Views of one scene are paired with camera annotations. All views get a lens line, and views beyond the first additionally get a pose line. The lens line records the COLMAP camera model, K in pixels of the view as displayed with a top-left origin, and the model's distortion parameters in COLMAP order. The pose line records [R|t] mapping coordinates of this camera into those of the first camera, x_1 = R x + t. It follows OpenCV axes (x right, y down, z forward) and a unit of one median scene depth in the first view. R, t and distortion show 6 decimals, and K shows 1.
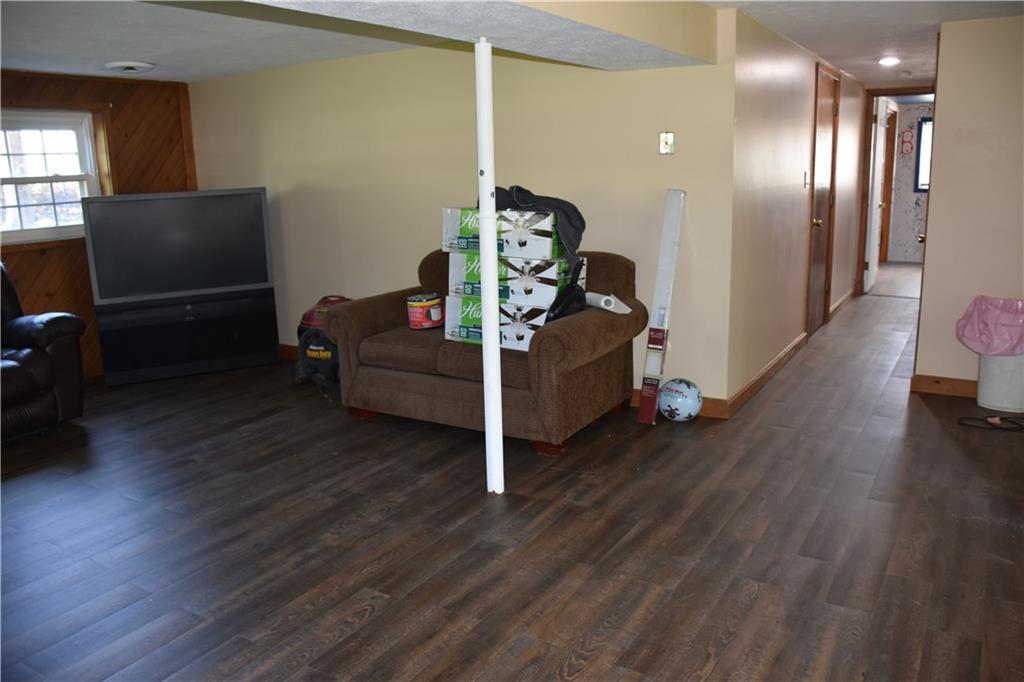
lens RADIAL K [[787.5, 0, 519.5], [0, 787.5, 344.6], [0, 0, 1]] dist [-0.150439, 0.100643]
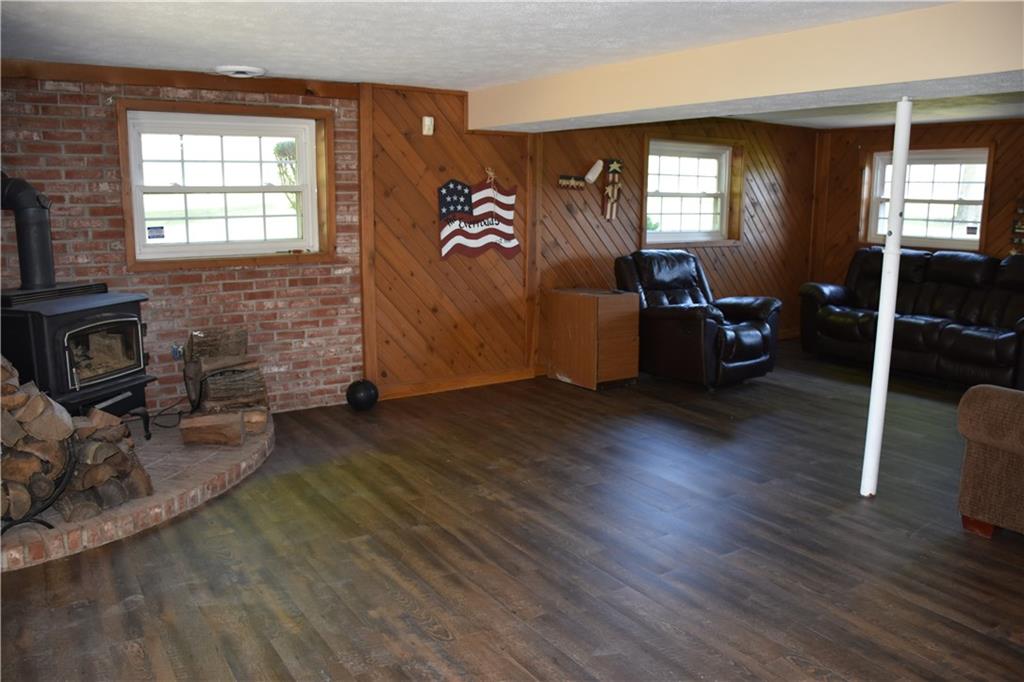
lens RADIAL K [[787.5, 0, 519.5], [0, 787.5, 344.6], [0, 0, 1]] dist [-0.150439, 0.100643]
pose [[-0.426366, 0.192266, -0.883881, 1.292564], [-0.198813, 0.933336, 0.298926, -0.280361], [0.882432, 0.303179, -0.359718, 1.033797]]
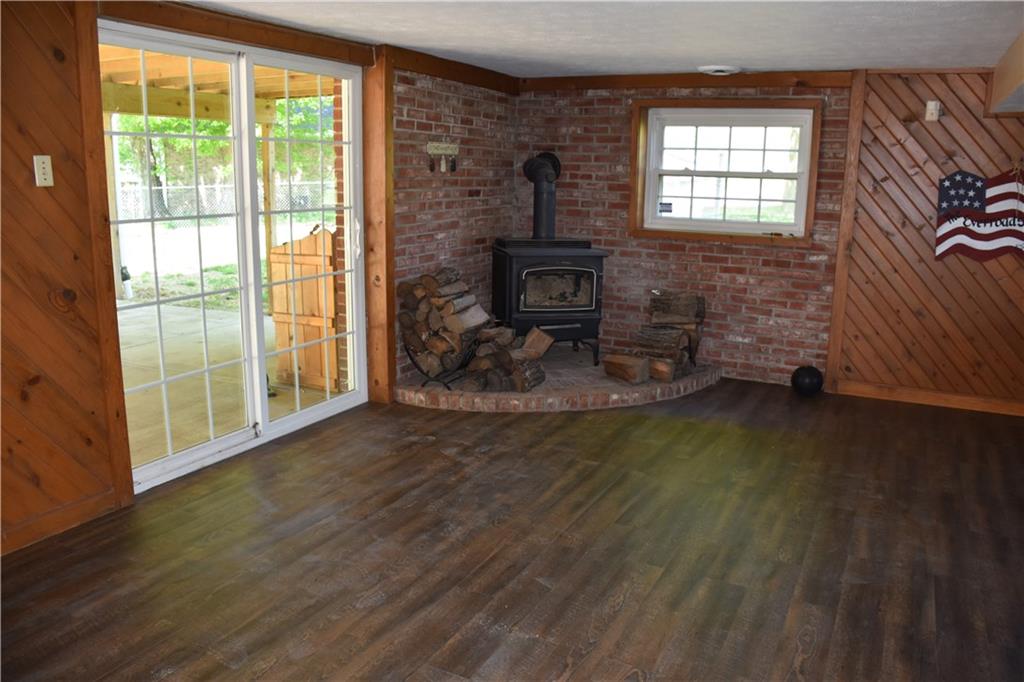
lens RADIAL K [[787.5, 0, 519.5], [0, 787.5, 344.6], [0, 0, 1]] dist [-0.150439, 0.100643]
pose [[-0.995797, 0.028309, -0.087106, 0.690622], [-0.011565, 0.904560, 0.426189, -0.399253], [0.090858, 0.425405, -0.900431, 1.633966]]
